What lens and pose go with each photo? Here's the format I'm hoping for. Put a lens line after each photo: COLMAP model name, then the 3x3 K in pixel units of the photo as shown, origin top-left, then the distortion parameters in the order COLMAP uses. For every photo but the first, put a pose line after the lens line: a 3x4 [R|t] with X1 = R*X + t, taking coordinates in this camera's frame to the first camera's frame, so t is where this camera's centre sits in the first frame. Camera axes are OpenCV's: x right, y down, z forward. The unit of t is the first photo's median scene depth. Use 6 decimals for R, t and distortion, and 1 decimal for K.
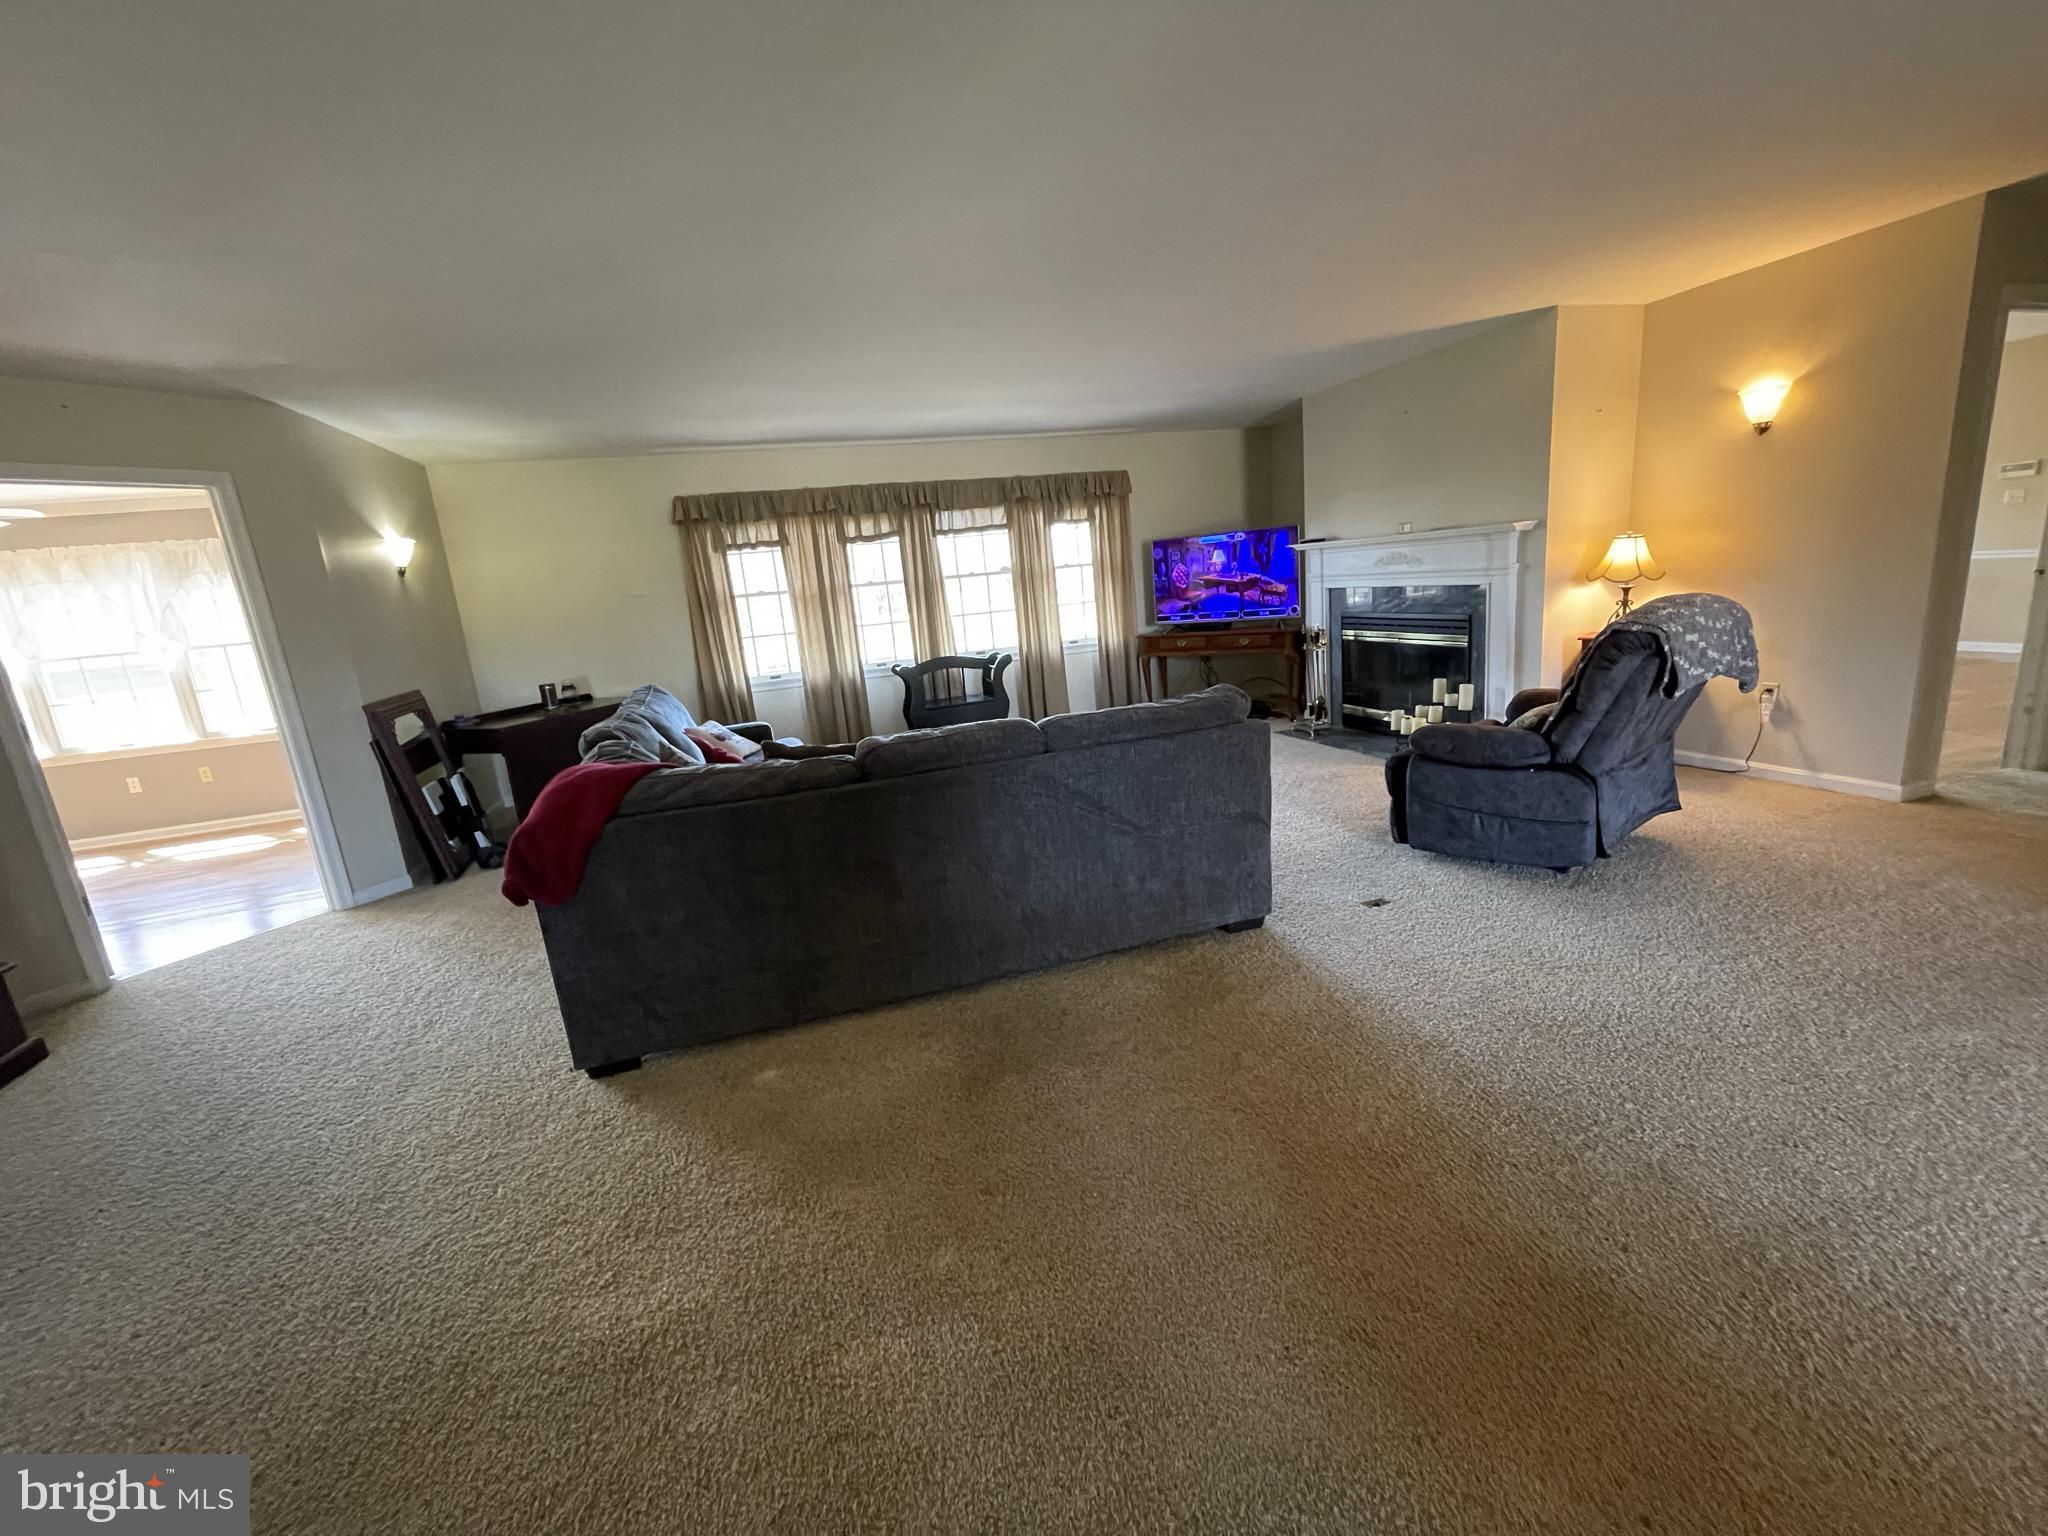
lens RADIAL K [[830.2, 0, 1024.2], [0, 830.2, 762.0], [0, 0, 1]] dist [0.002216, 0.000642]
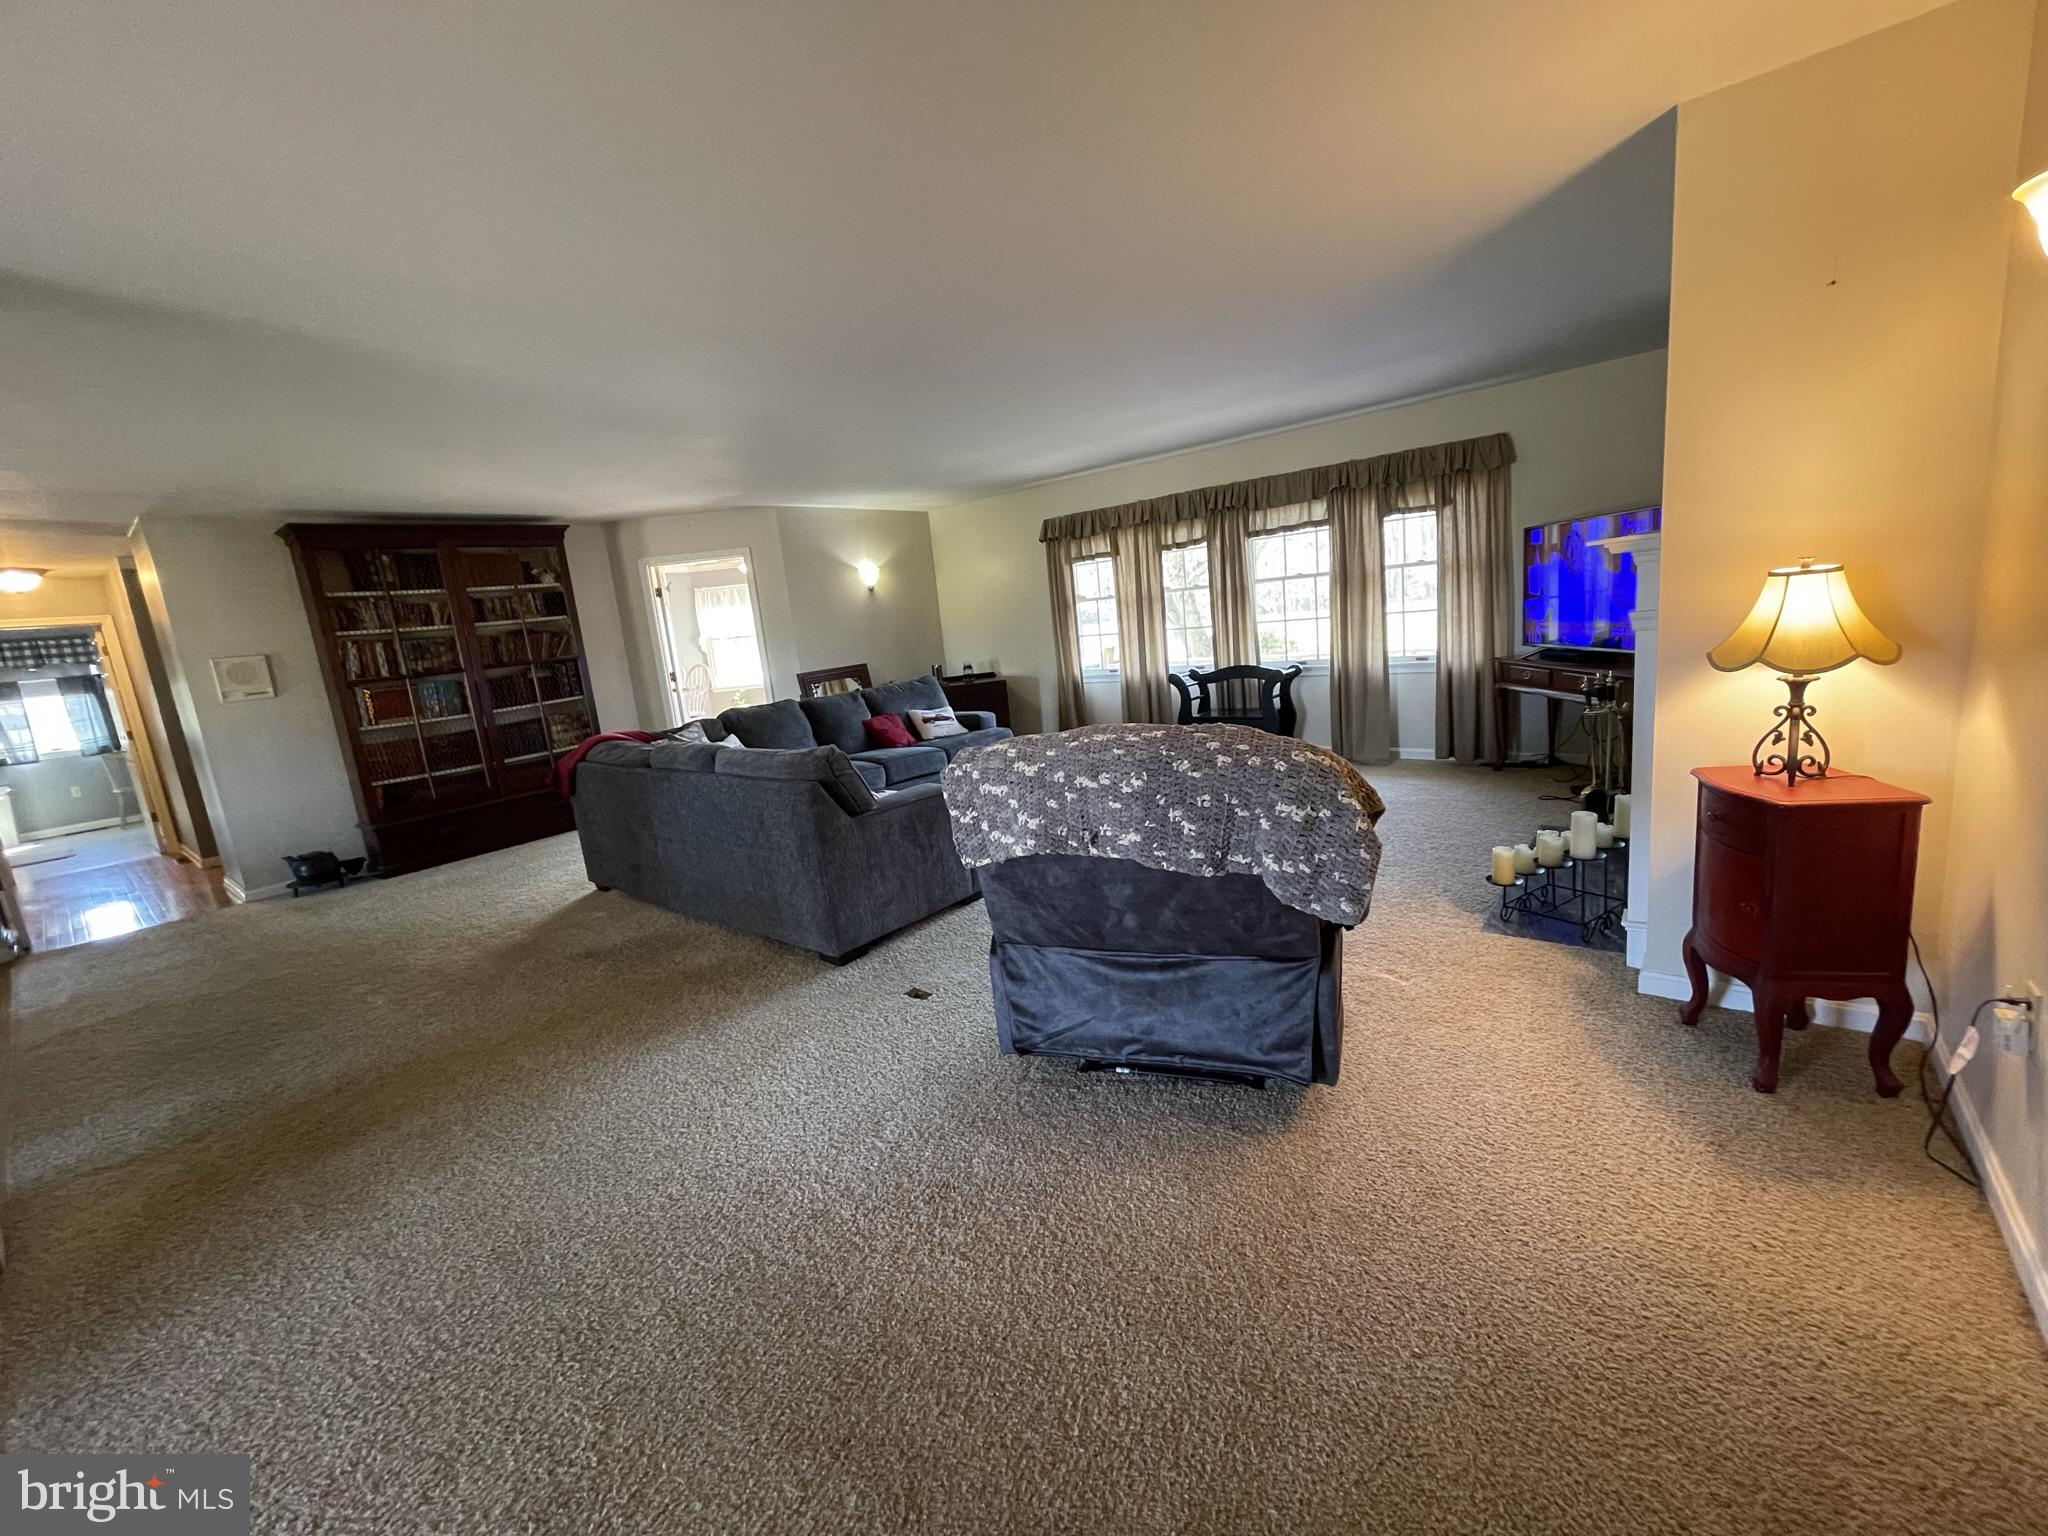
lens RADIAL K [[830.2, 0, 1005.0], [0, 830.2, 761.8], [0, 0, 1]] dist [0.002216, 0.000642]
pose [[0.545583, 0.183510, -0.817718, 0.580753], [-0.132768, 0.982335, 0.131870, -0.112446], [0.827473, 0.036621, 0.560310, 0.253011]]
